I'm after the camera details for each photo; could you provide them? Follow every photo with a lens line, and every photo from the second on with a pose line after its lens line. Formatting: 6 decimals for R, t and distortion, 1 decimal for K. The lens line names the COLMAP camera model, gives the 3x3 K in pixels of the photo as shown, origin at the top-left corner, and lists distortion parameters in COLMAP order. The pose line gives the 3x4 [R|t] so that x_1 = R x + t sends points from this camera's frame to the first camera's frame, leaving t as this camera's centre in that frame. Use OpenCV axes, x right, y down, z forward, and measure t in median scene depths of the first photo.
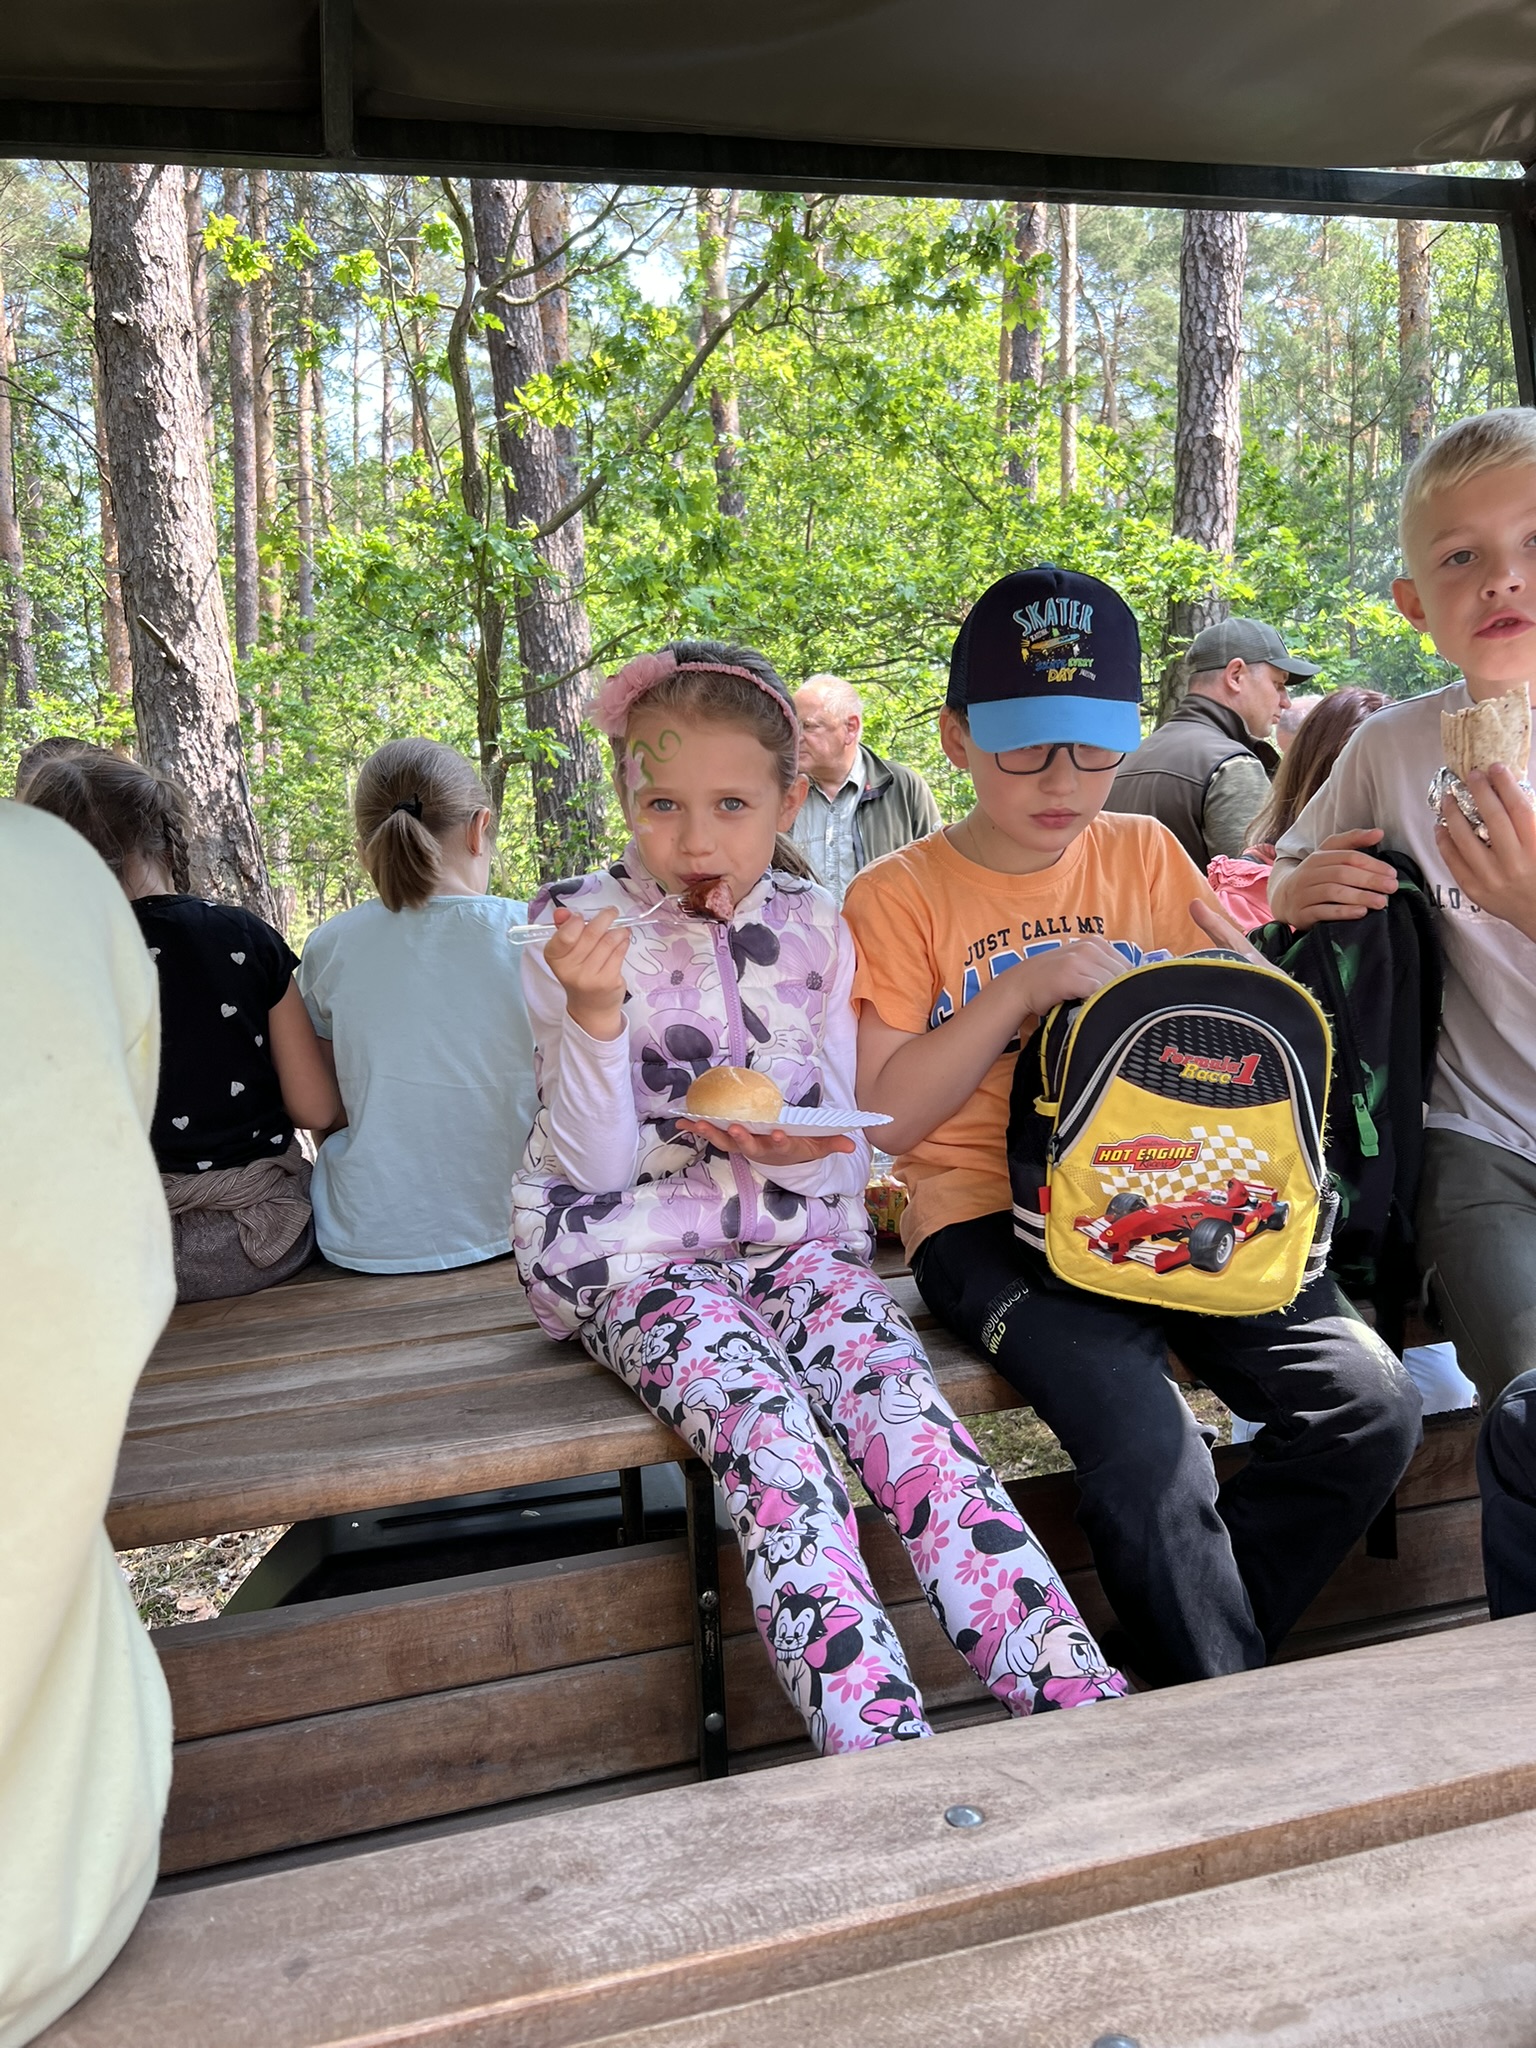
lens RADIAL K [[1542.9, 0, 768.0], [0, 1542.9, 1024.0], [0, 0, 1]] dist [0.032042, -0.030080]
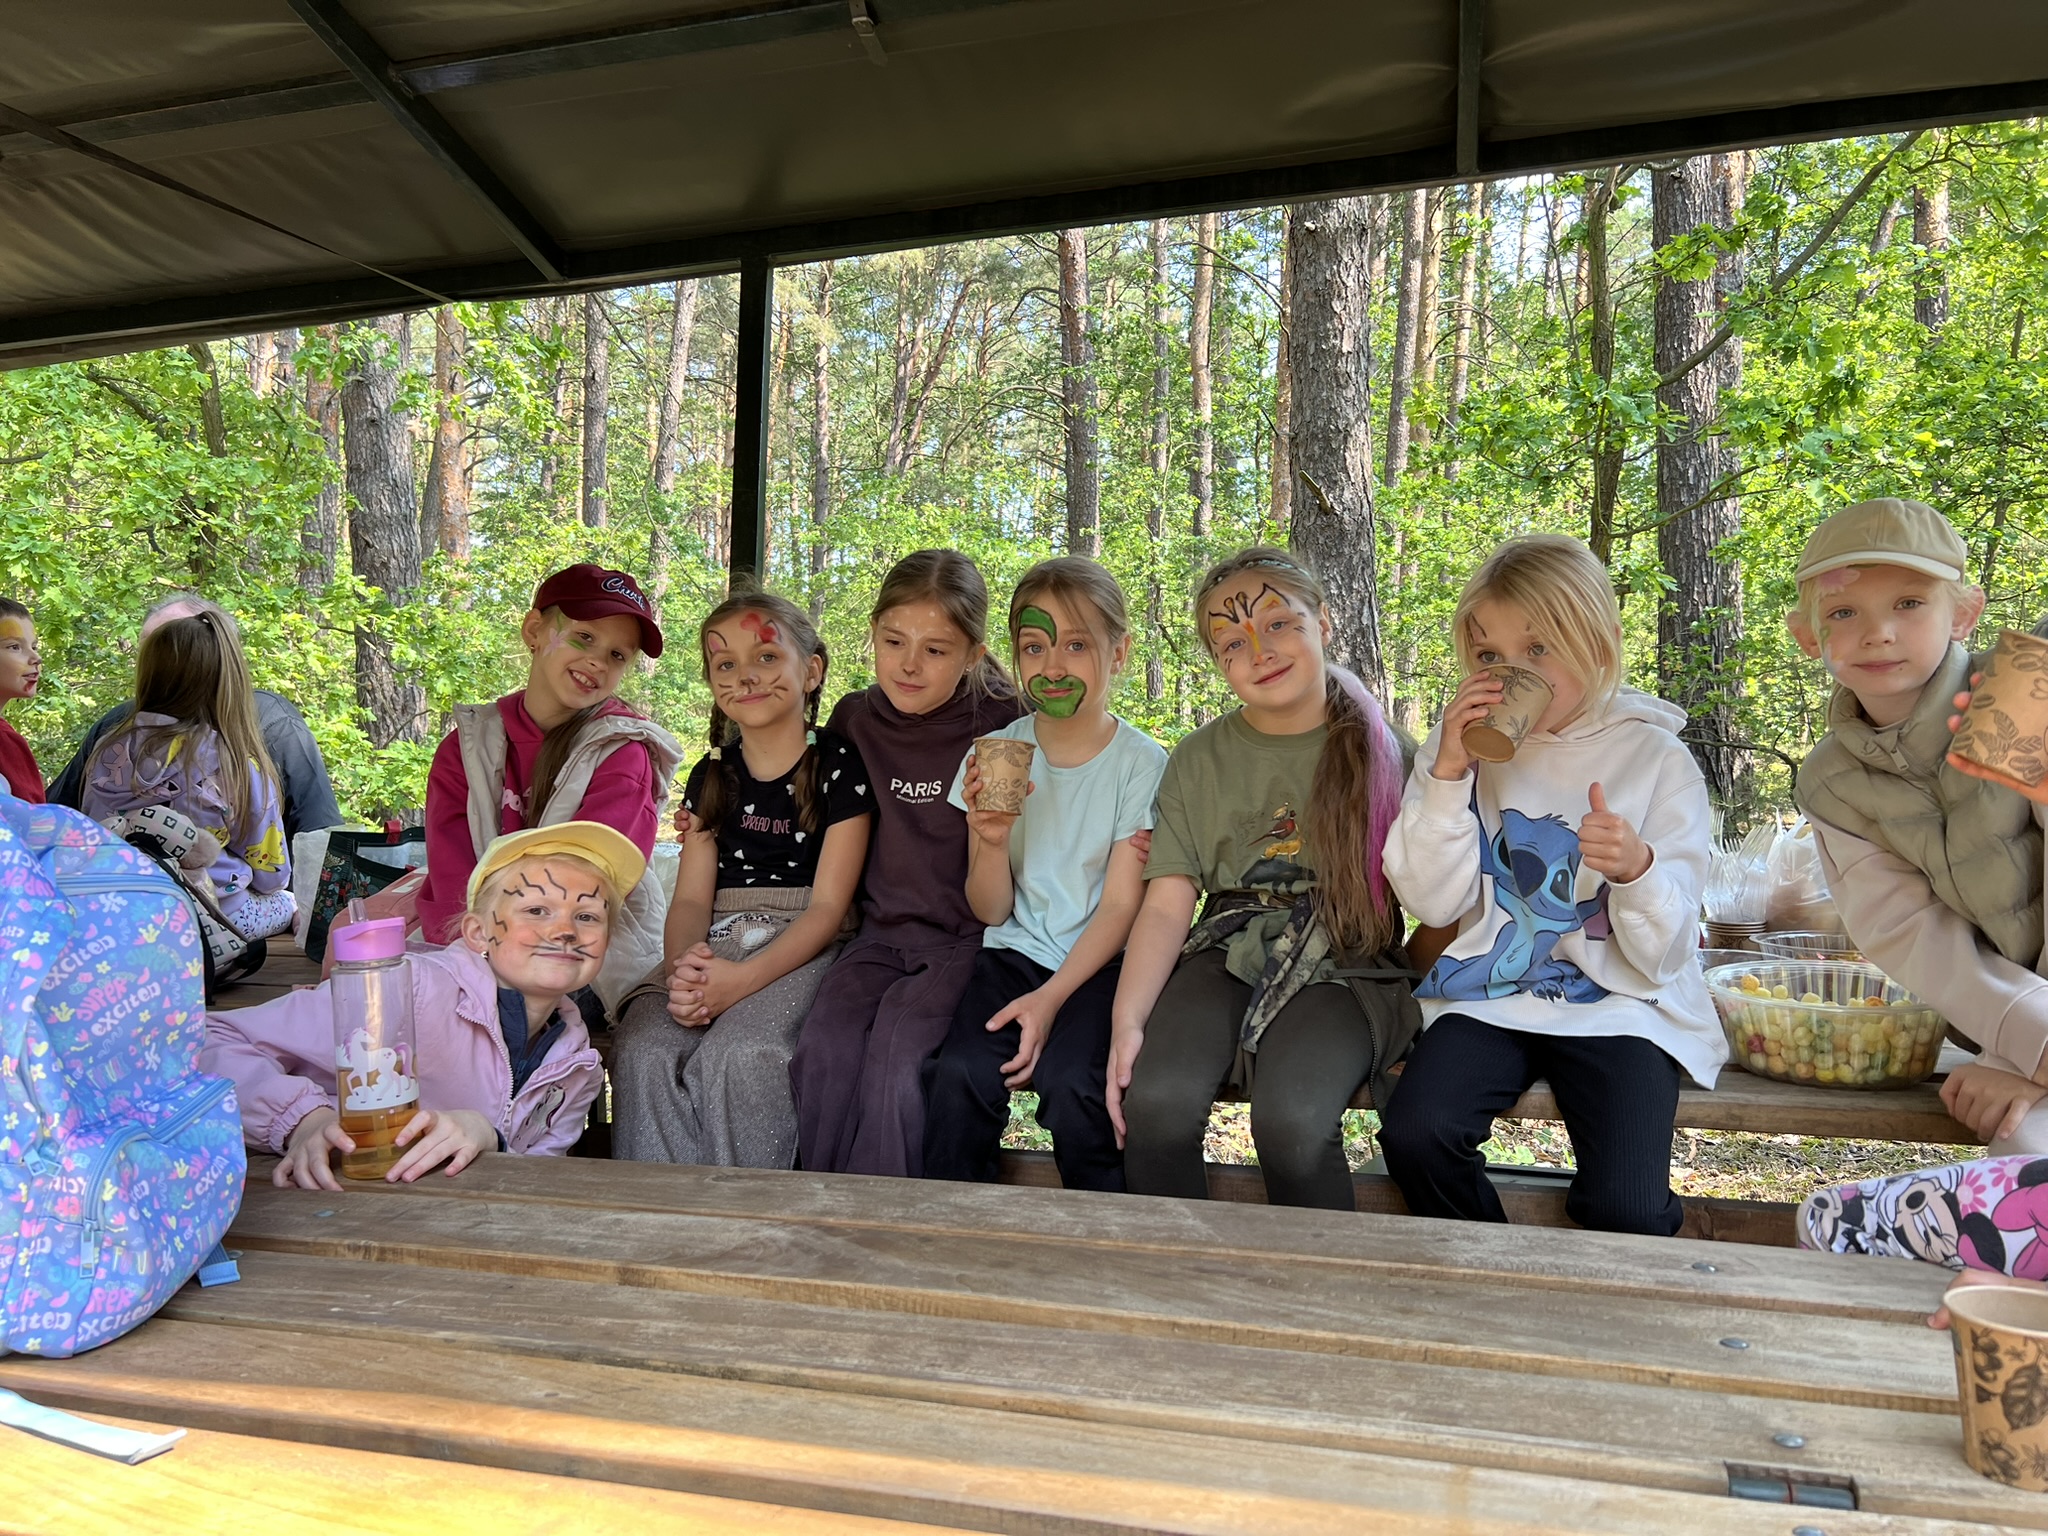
lens RADIAL K [[1542.9, 0, 1037.1], [0, 1542.9, 758.9], [0, 0, 1]] dist [0.032042, -0.030080]
pose [[0.857074, 0.066523, -0.510881, 0.044800], [-0.092601, 0.995370, -0.025742, 0.010006], [0.506804, 0.069371, 0.859266, -0.115174]]
